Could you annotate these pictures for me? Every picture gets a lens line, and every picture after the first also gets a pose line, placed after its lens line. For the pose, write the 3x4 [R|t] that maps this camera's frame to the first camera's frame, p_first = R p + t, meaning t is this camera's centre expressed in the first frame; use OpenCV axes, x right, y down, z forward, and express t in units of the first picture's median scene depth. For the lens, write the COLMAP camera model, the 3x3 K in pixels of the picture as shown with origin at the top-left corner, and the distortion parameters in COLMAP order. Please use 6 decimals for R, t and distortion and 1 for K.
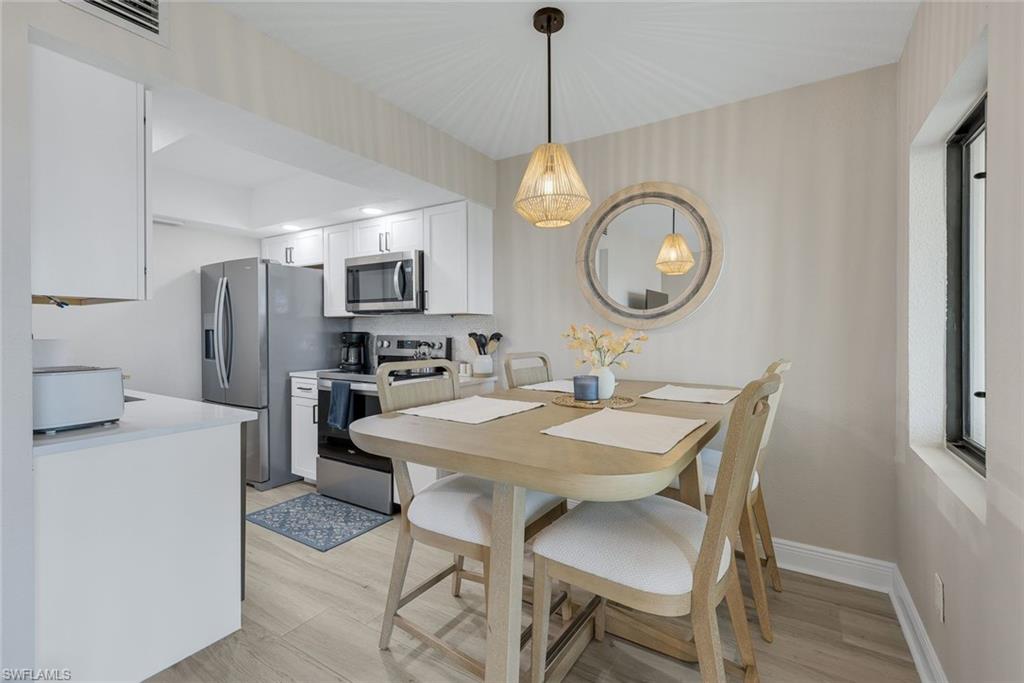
lens RADIAL K [[461.9, 0, 508.5], [0, 461.9, 334.2], [0, 0, 1]] dist [0.000981, 0.000036]
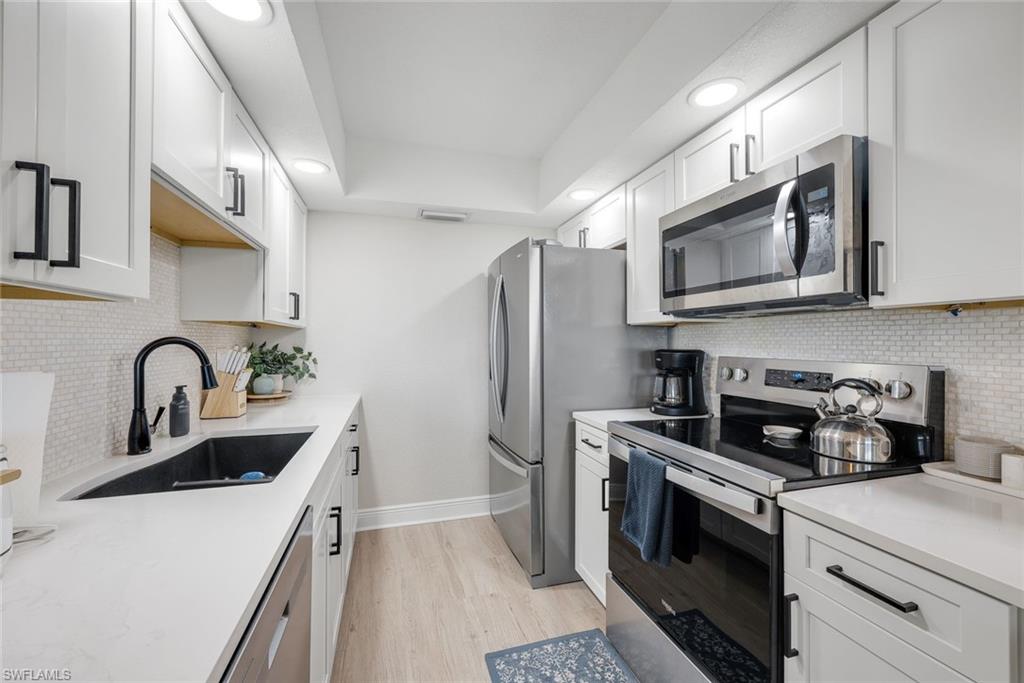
lens RADIAL K [[409.6, 0, 513.2], [0, 409.6, 343.0], [0, 0, 1]] dist [0.000556, -0.000034]
pose [[0.761396, 0.002420, -0.648282, -0.169496], [-0.006261, 0.999974, -0.003621, -0.010897], [0.648257, 0.006816, 0.761391, 0.515574]]
